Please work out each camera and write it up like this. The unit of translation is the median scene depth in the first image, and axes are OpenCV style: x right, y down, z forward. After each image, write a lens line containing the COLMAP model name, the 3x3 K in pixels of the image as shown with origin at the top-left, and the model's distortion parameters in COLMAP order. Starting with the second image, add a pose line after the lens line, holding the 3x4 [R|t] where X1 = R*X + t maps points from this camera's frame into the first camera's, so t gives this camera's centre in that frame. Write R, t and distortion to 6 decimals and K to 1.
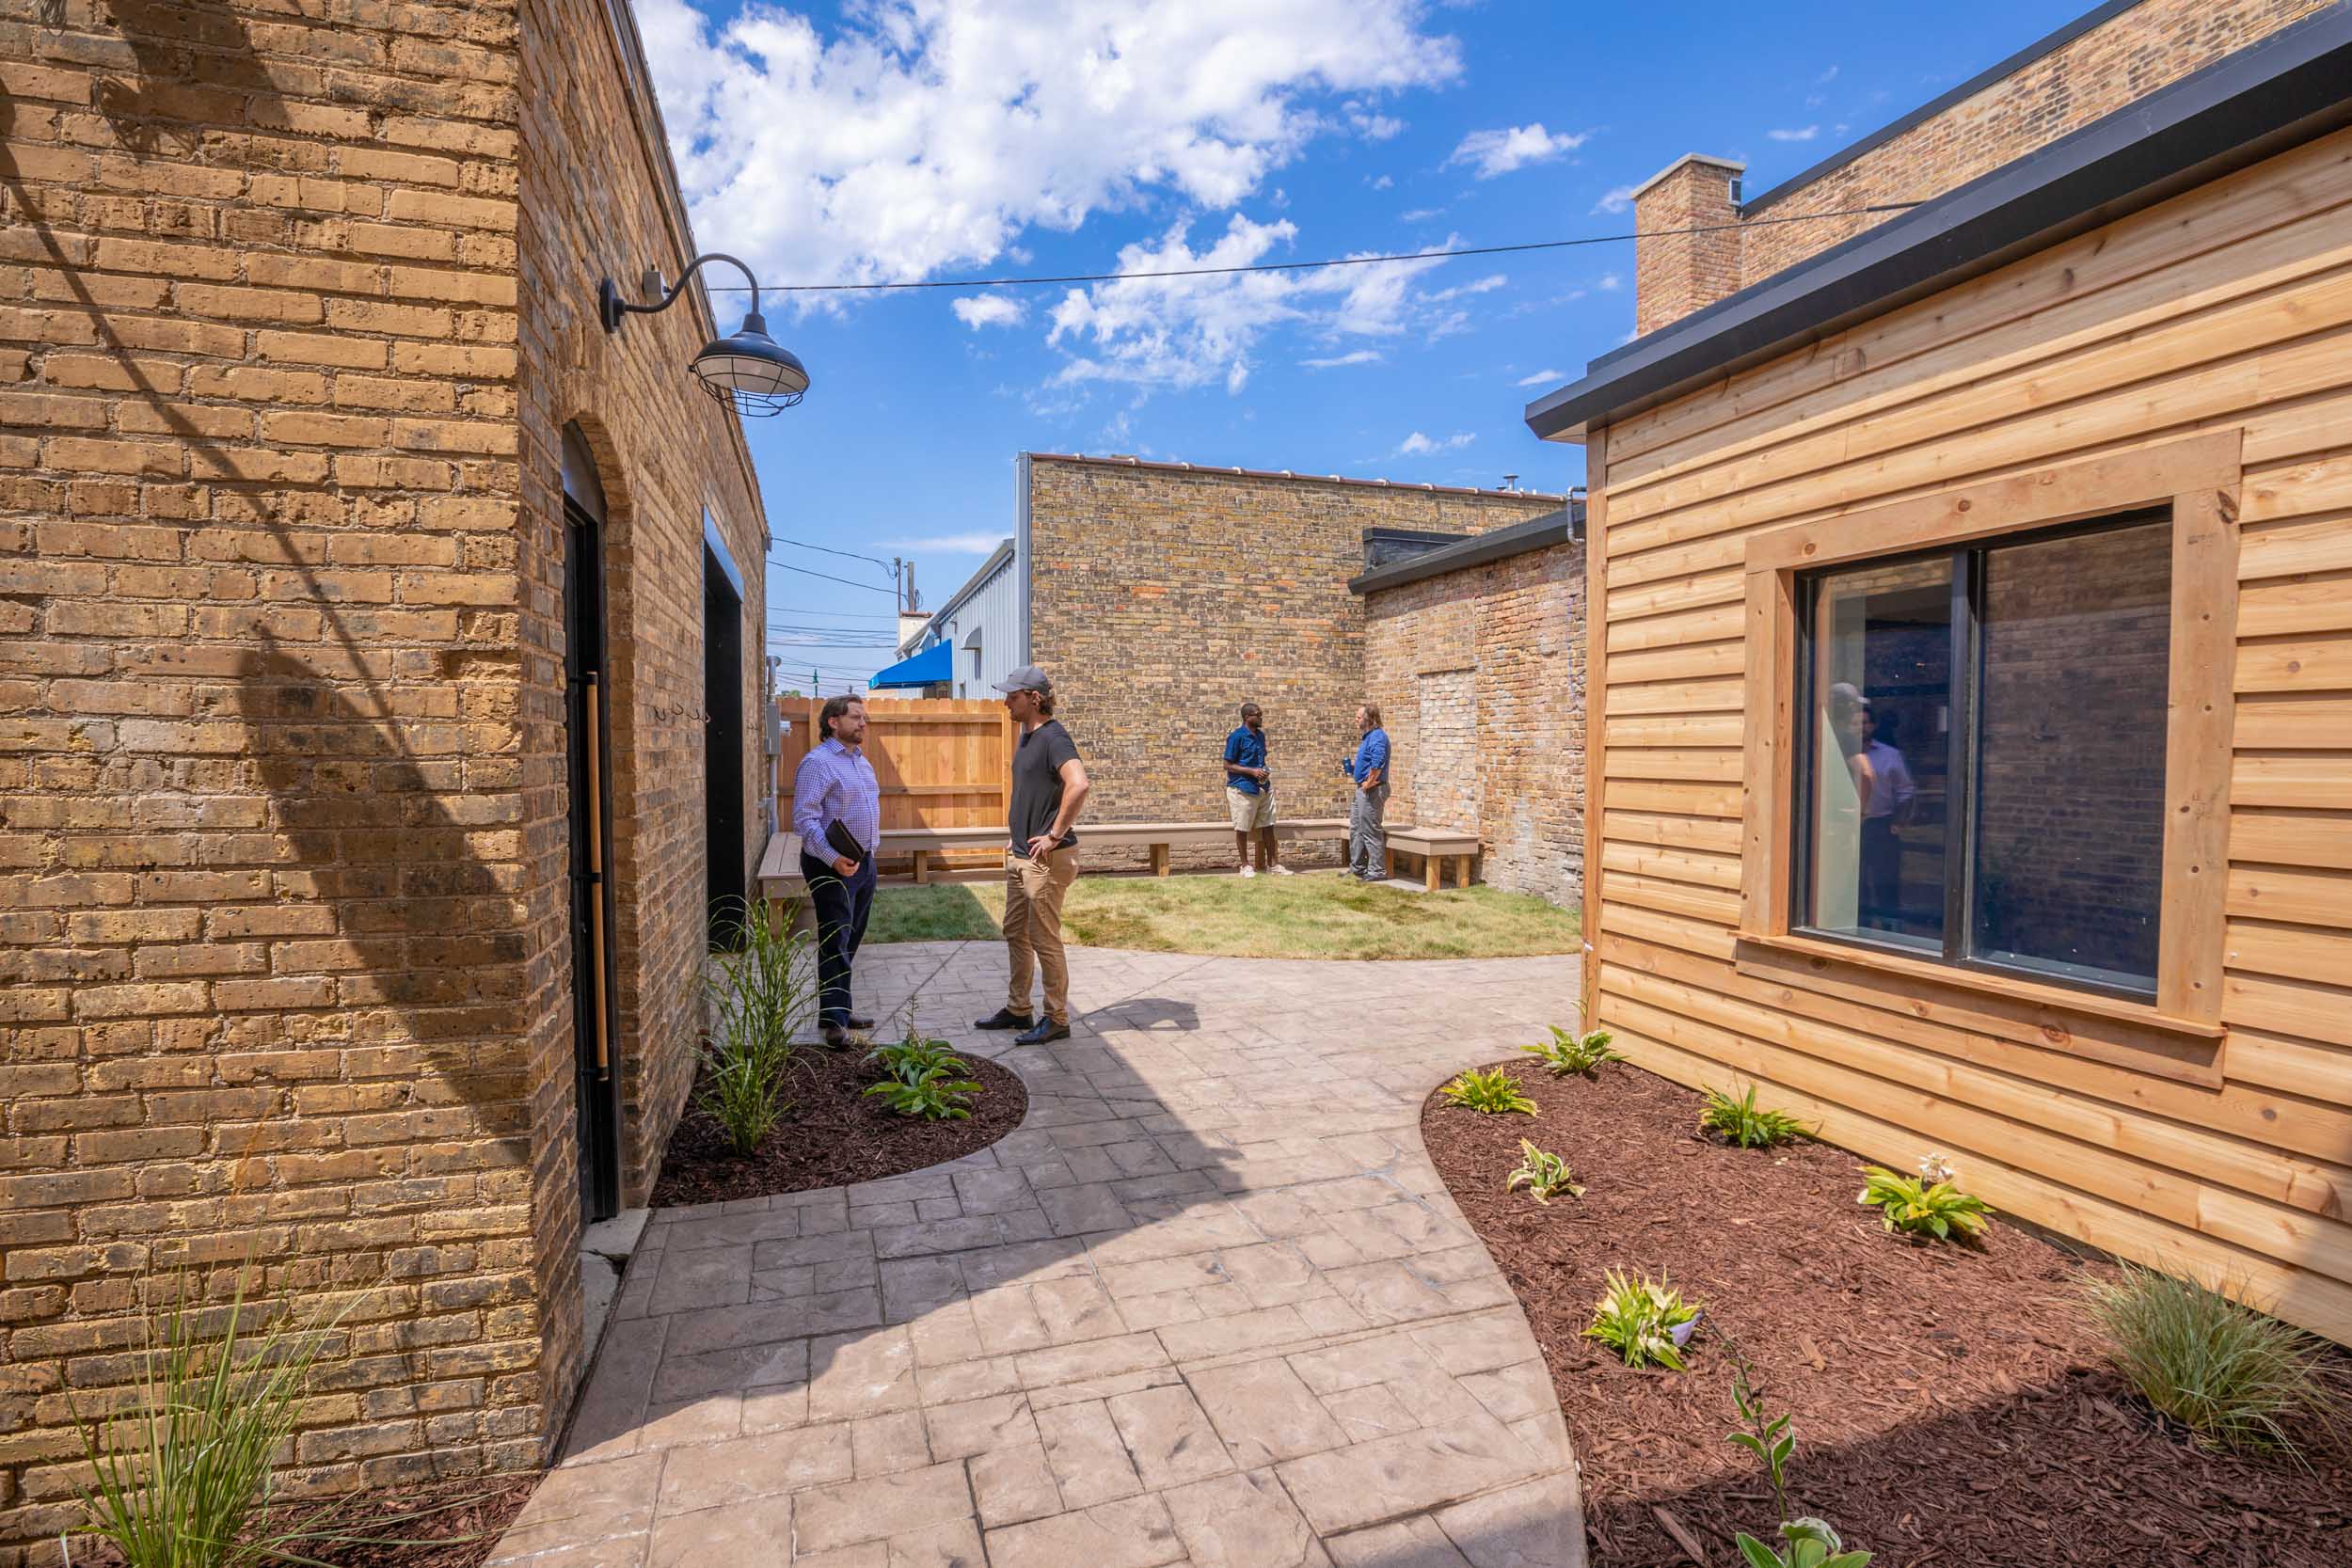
lens RADIAL K [[1085.5, 0, 1165.1], [0, 1085.5, 784.9], [0, 0, 1]] dist [-0.061100, 0.020173]
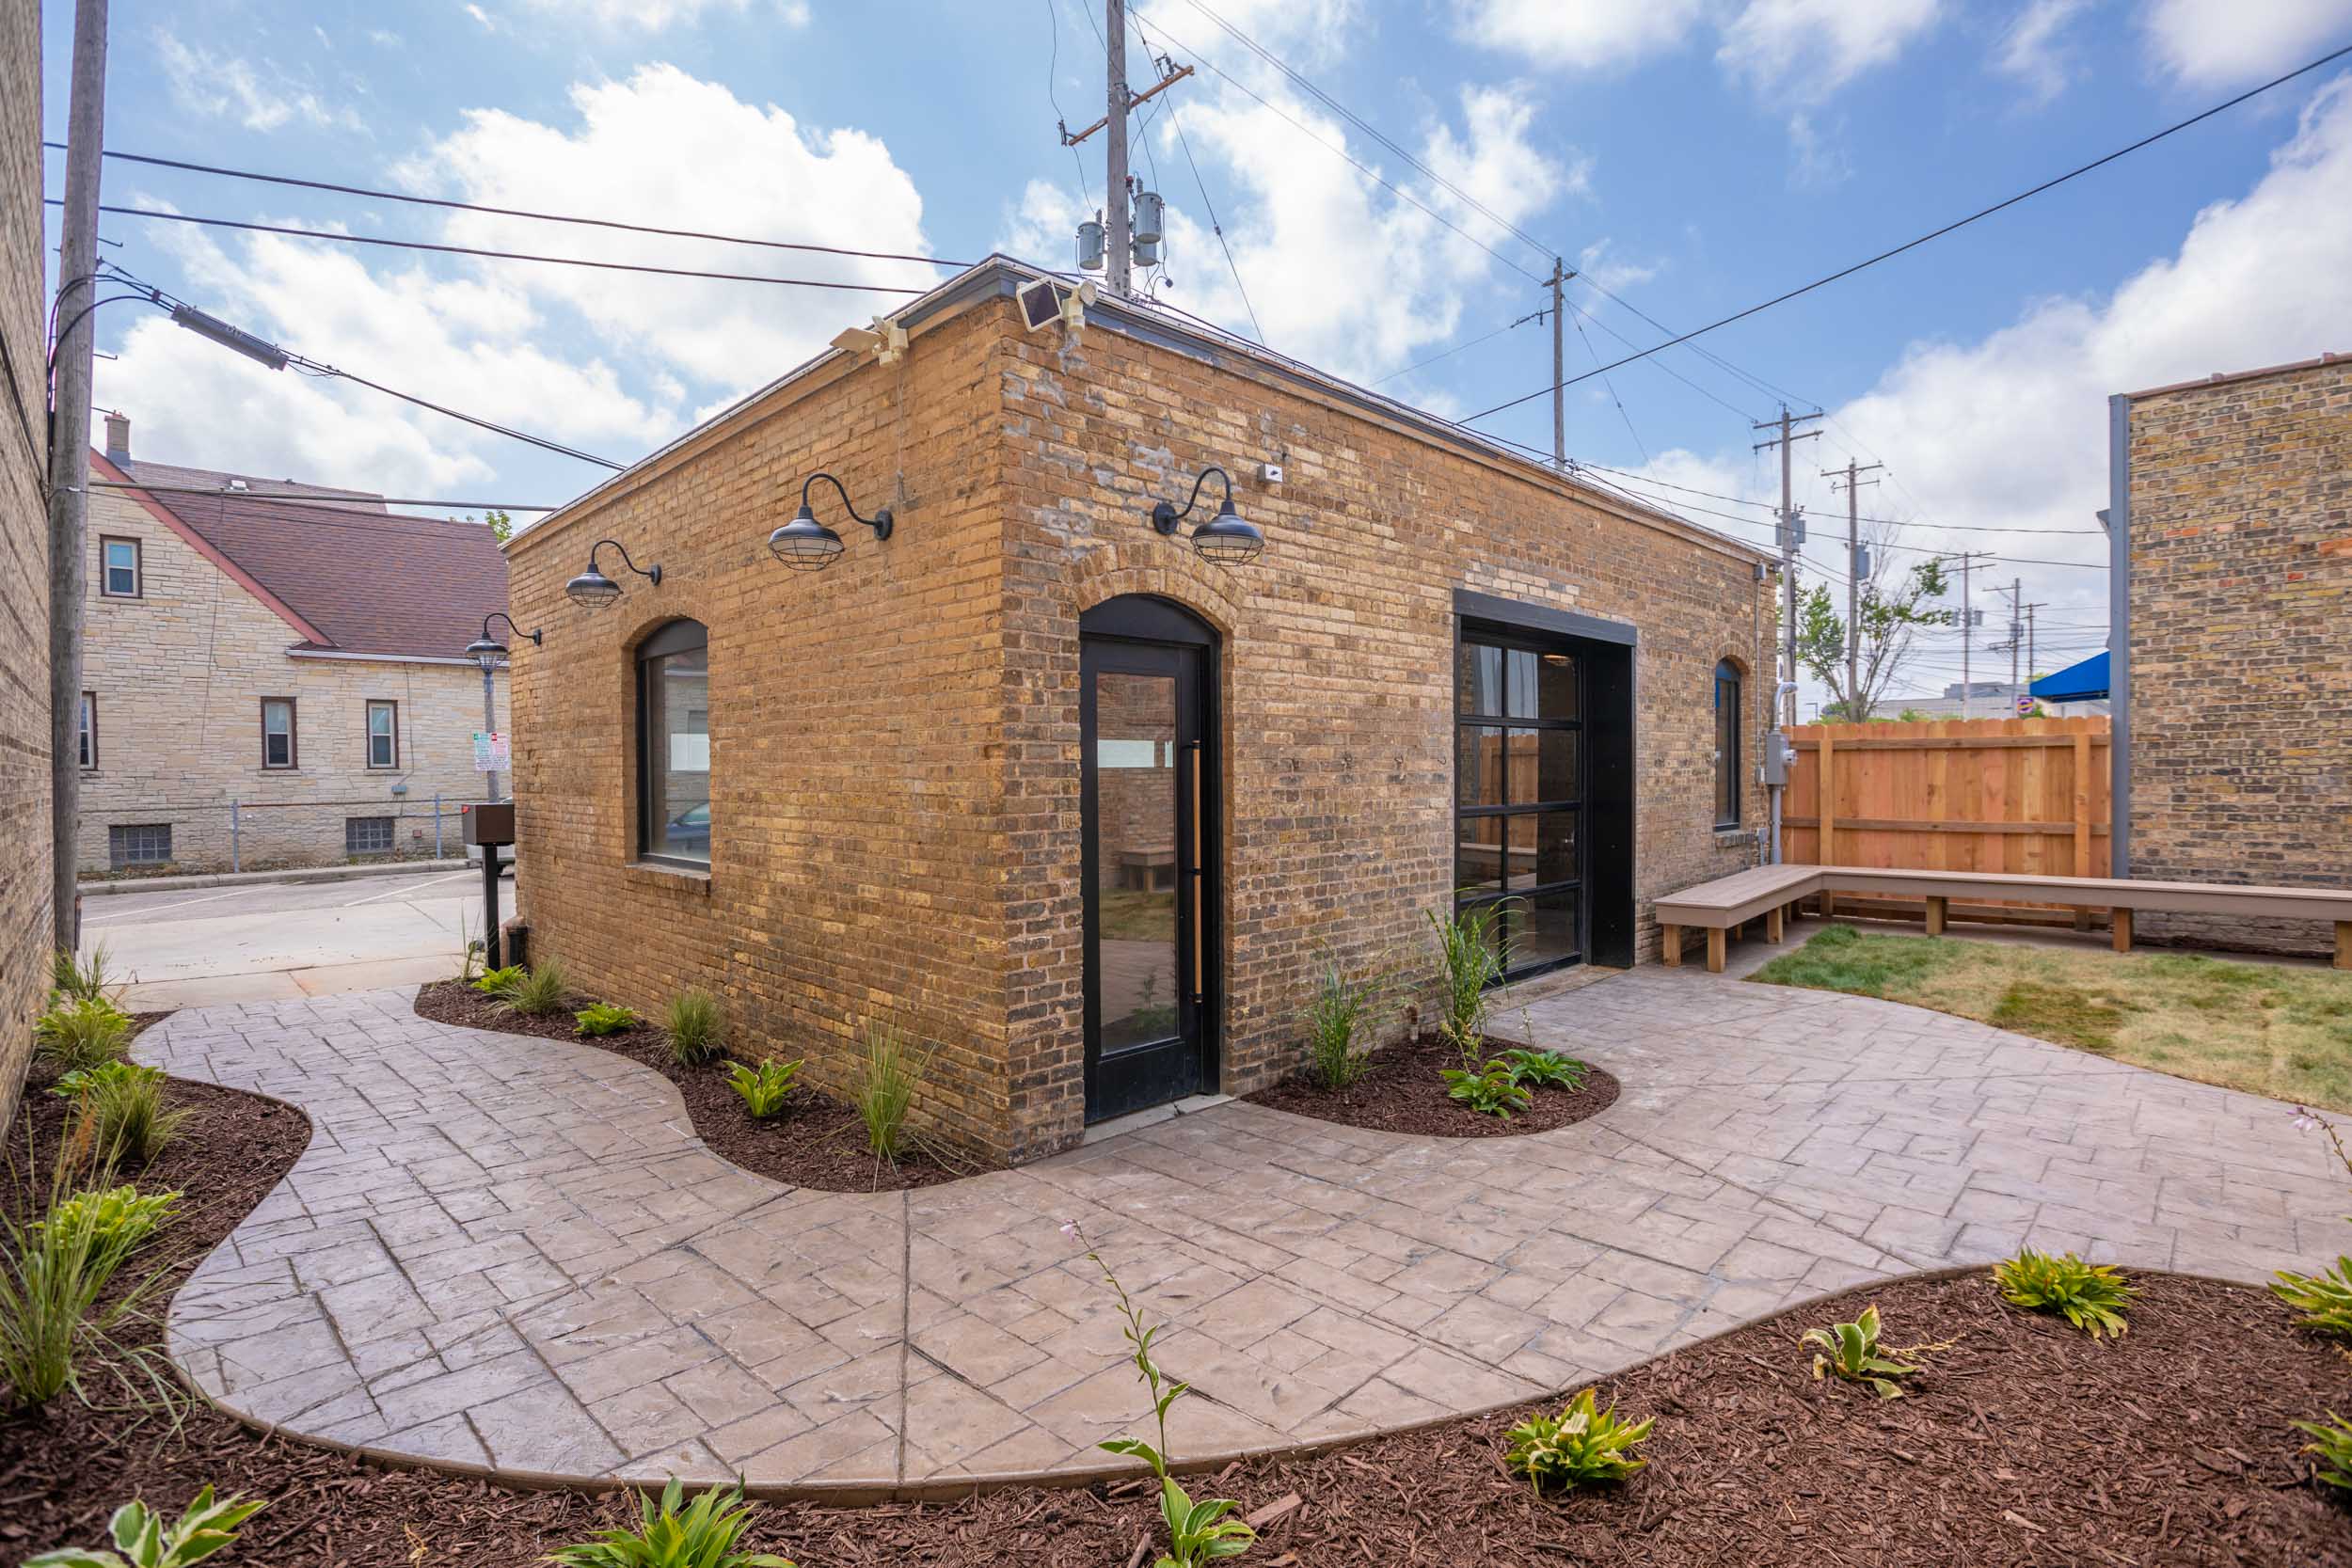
lens RADIAL K [[1085.5, 0, 1165.1], [0, 1085.5, 784.9], [0, 0, 1]] dist [-0.061100, 0.020173]
pose [[0.464998, 0.007632, -0.885279, 0.645851], [-0.025308, 0.999669, -0.004675, -0.024197], [0.884950, 0.024578, 0.465037, 0.159028]]
